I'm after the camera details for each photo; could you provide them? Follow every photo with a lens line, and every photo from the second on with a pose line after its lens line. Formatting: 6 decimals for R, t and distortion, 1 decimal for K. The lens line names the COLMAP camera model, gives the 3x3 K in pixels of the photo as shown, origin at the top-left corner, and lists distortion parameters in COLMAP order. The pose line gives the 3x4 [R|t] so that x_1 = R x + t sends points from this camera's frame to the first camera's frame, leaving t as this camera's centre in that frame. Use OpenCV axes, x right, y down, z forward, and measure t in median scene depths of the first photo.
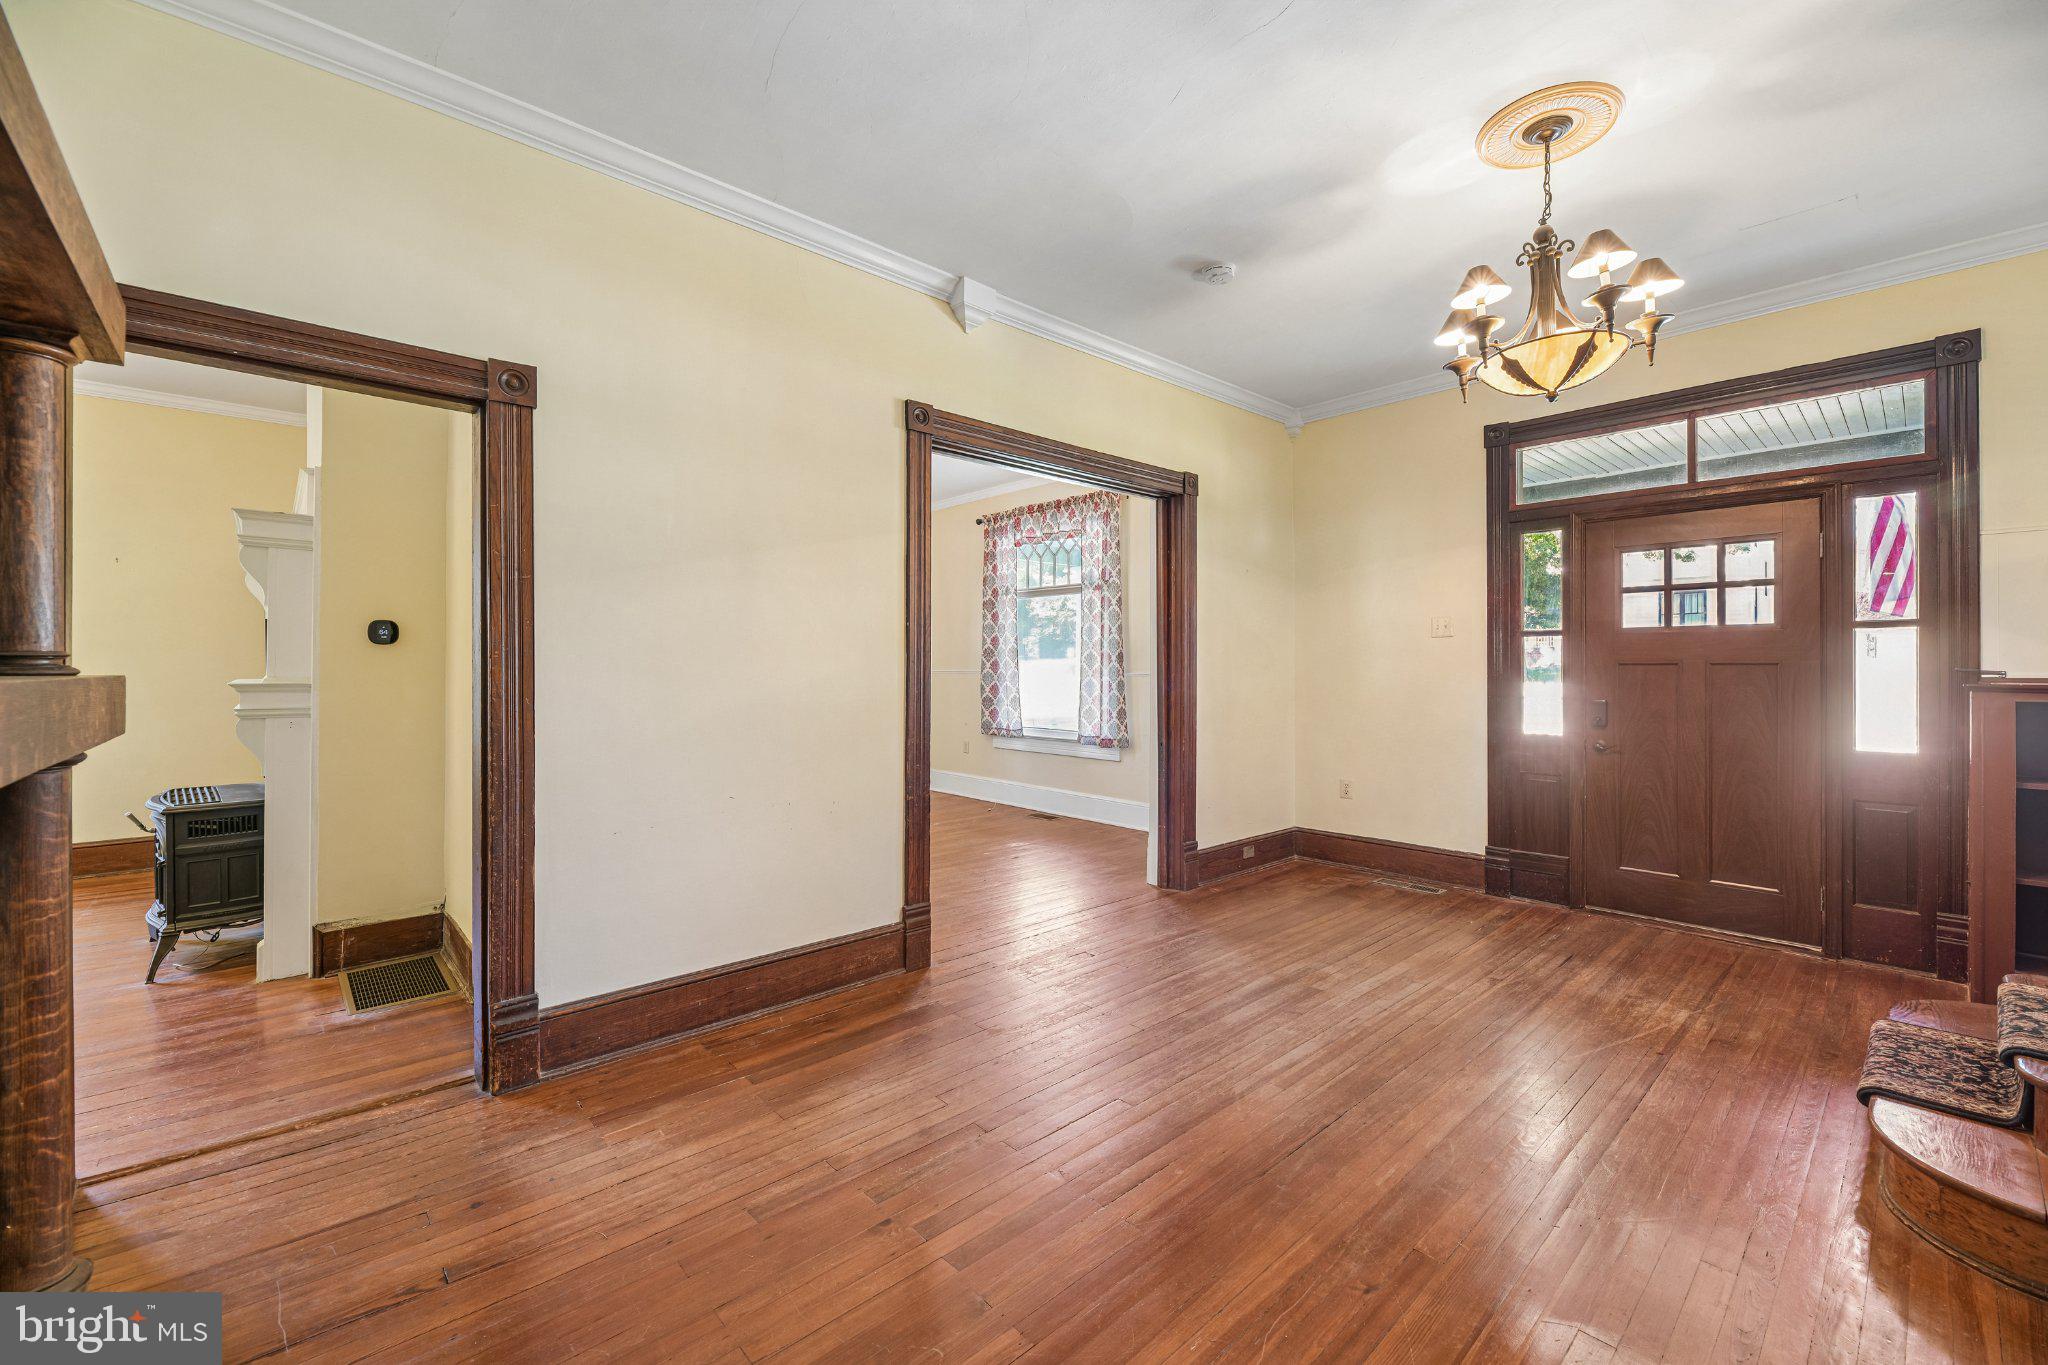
lens RADIAL K [[831.2, 0, 1031.5], [0, 831.2, 672.1], [0, 0, 1]] dist [0.002621, -0.000460]
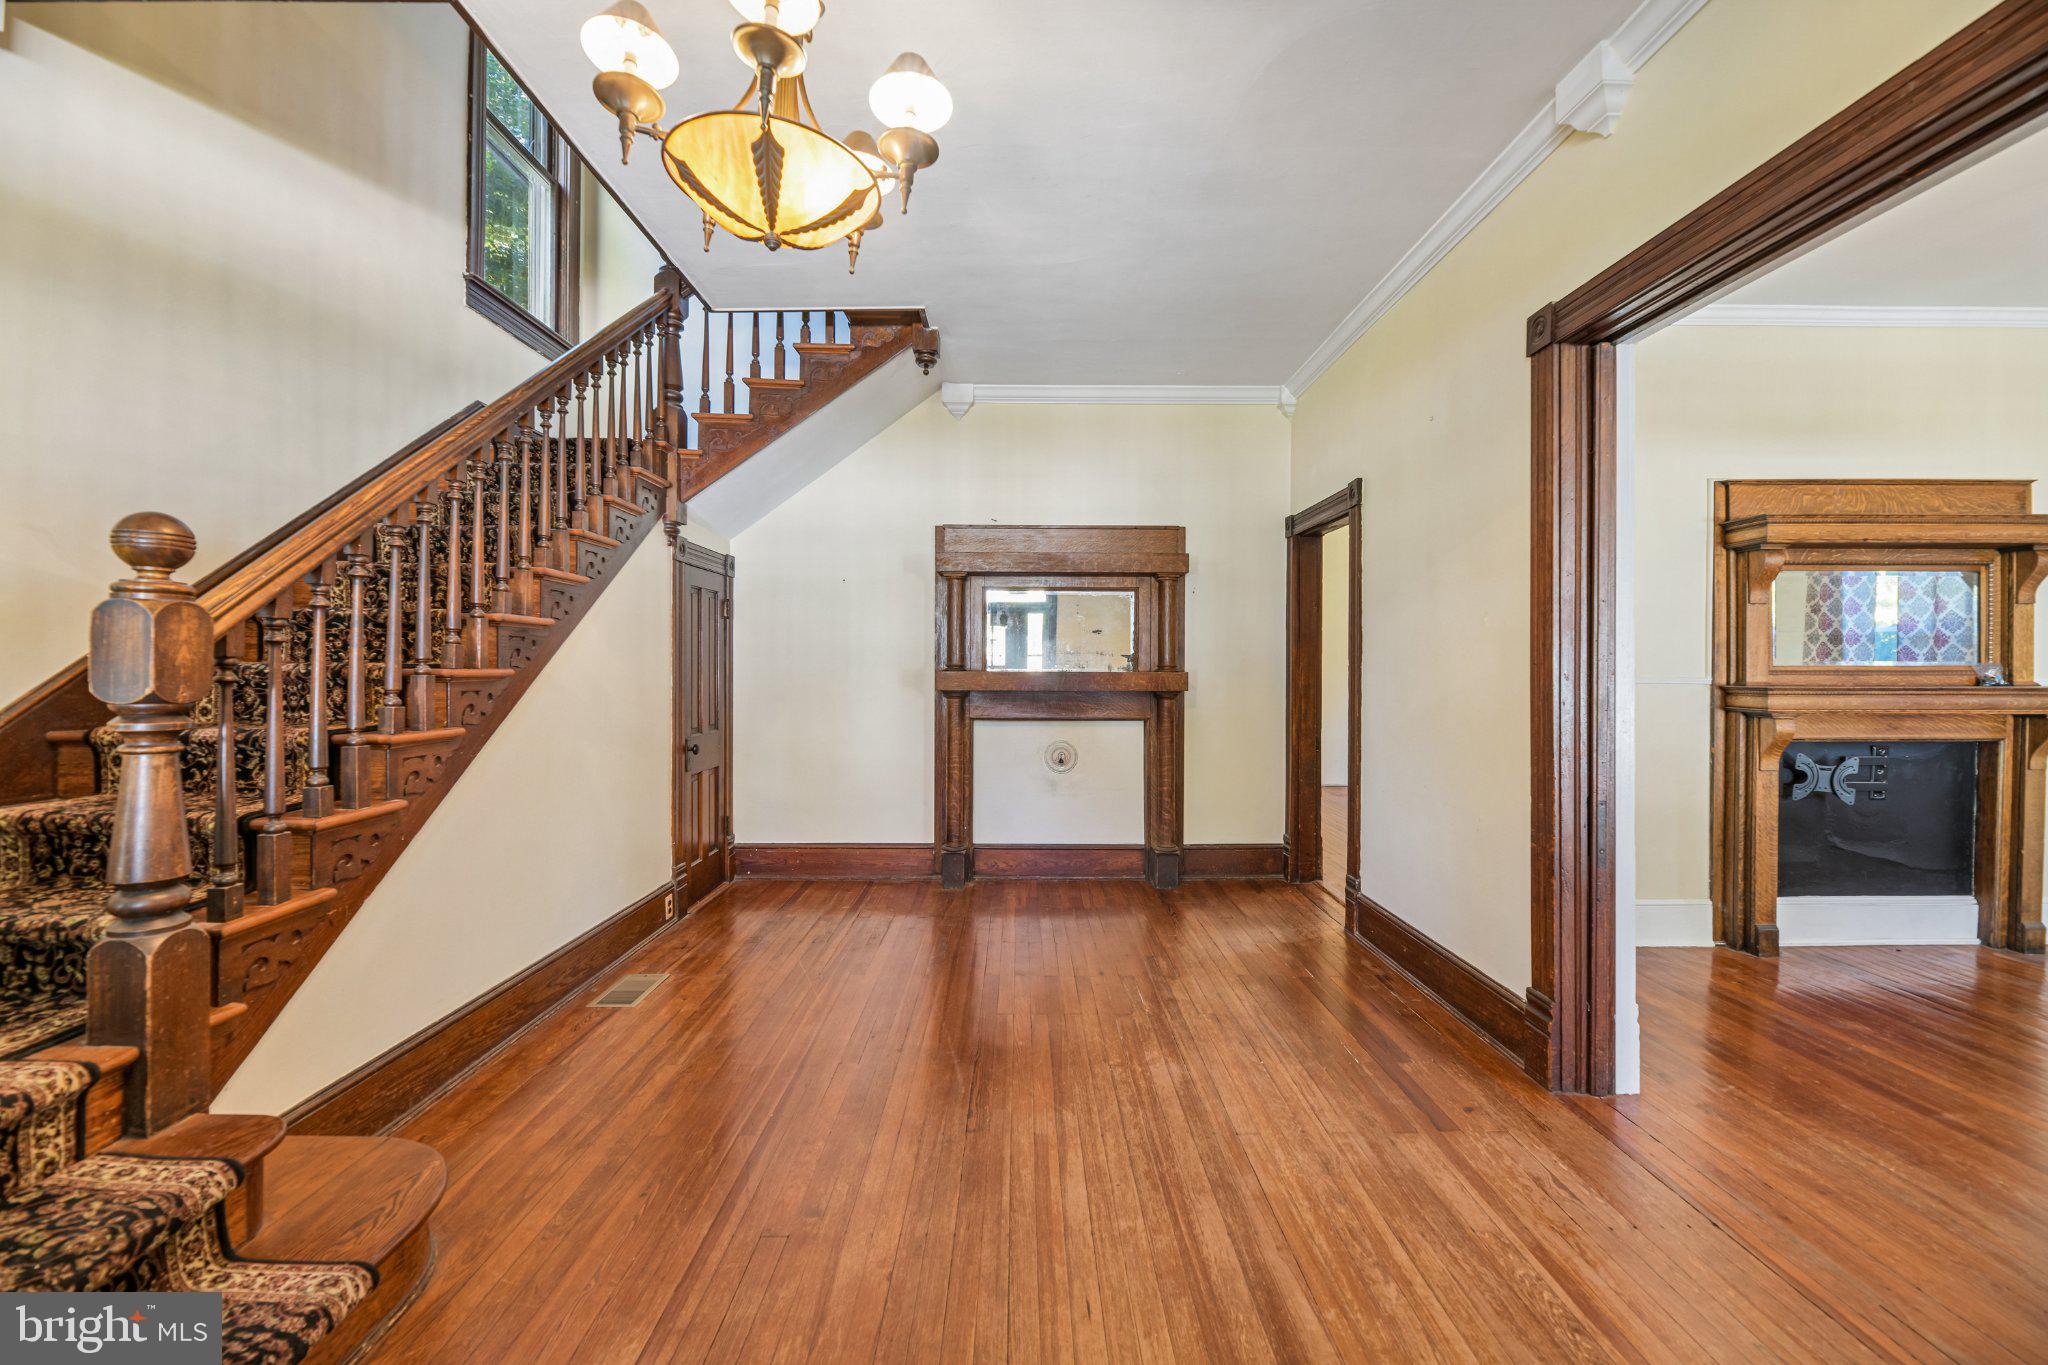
lens RADIAL K [[831.2, 0, 1025.8], [0, 831.2, 668.8], [0, 0, 1]] dist [0.002621, -0.000460]
pose [[-0.667726, -0.000974, -0.744407, 0.812308], [-0.006107, 0.999973, 0.004170, -0.008642], [0.744382, 0.007330, -0.667713, 1.311735]]
